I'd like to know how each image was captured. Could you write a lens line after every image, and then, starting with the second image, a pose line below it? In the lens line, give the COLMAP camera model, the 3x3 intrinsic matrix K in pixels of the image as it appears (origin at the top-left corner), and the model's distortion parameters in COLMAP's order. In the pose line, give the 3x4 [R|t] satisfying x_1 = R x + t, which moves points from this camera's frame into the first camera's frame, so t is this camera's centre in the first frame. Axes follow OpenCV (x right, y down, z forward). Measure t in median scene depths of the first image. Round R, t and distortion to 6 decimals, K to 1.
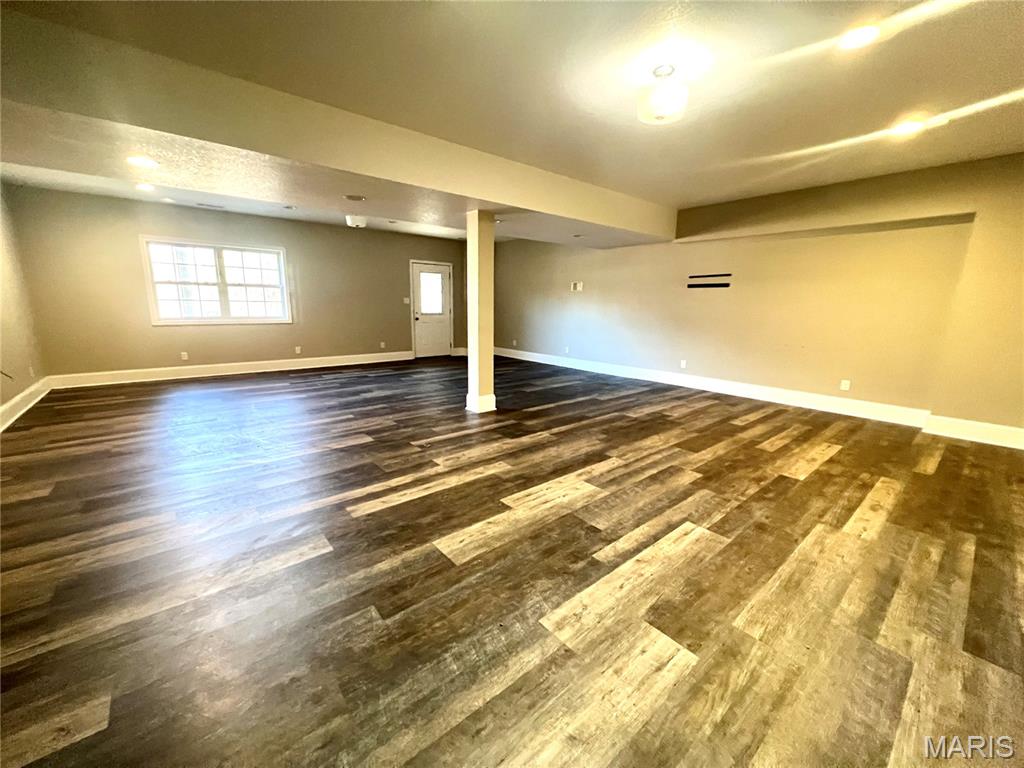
lens RADIAL K [[410.3, 0, 514.5], [0, 410.3, 384.7], [0, 0, 1]] dist [-0.001827, -0.000411]
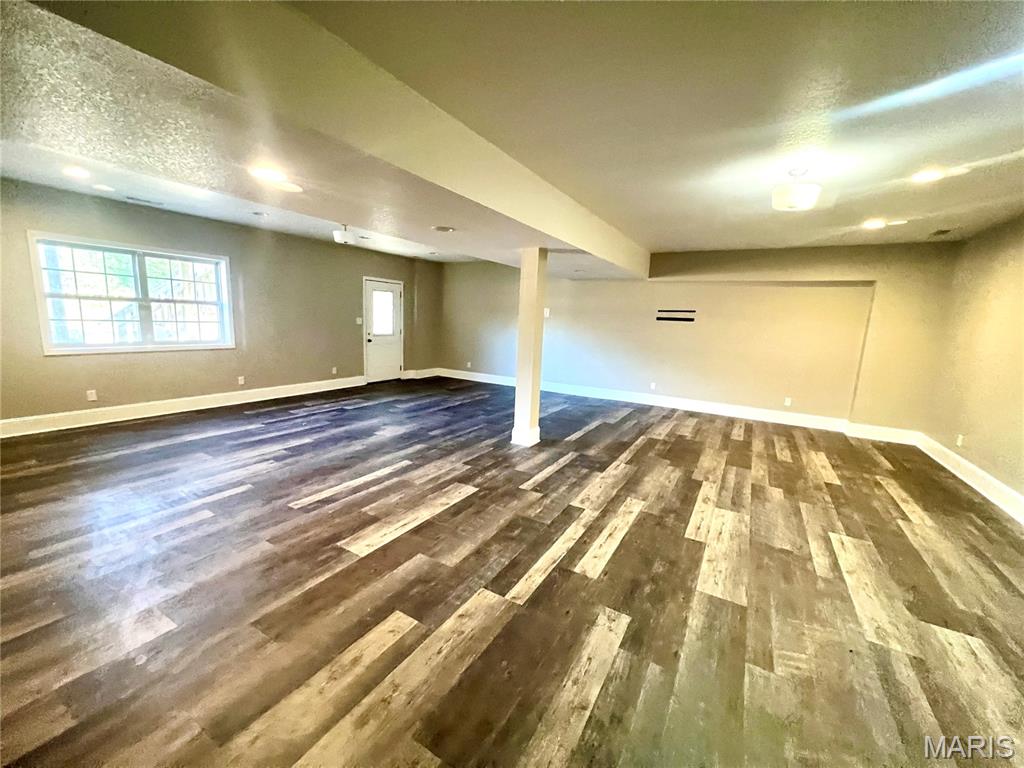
lens RADIAL K [[410.3, 0, 514.9], [0, 410.3, 381.4], [0, 0, 1]] dist [-0.001827, -0.000411]
pose [[0.943237, -0.026875, 0.331031, -0.578775], [0.037359, 0.998980, -0.025348, -0.083910], [-0.330012, 0.036276, 0.943279, 0.083081]]
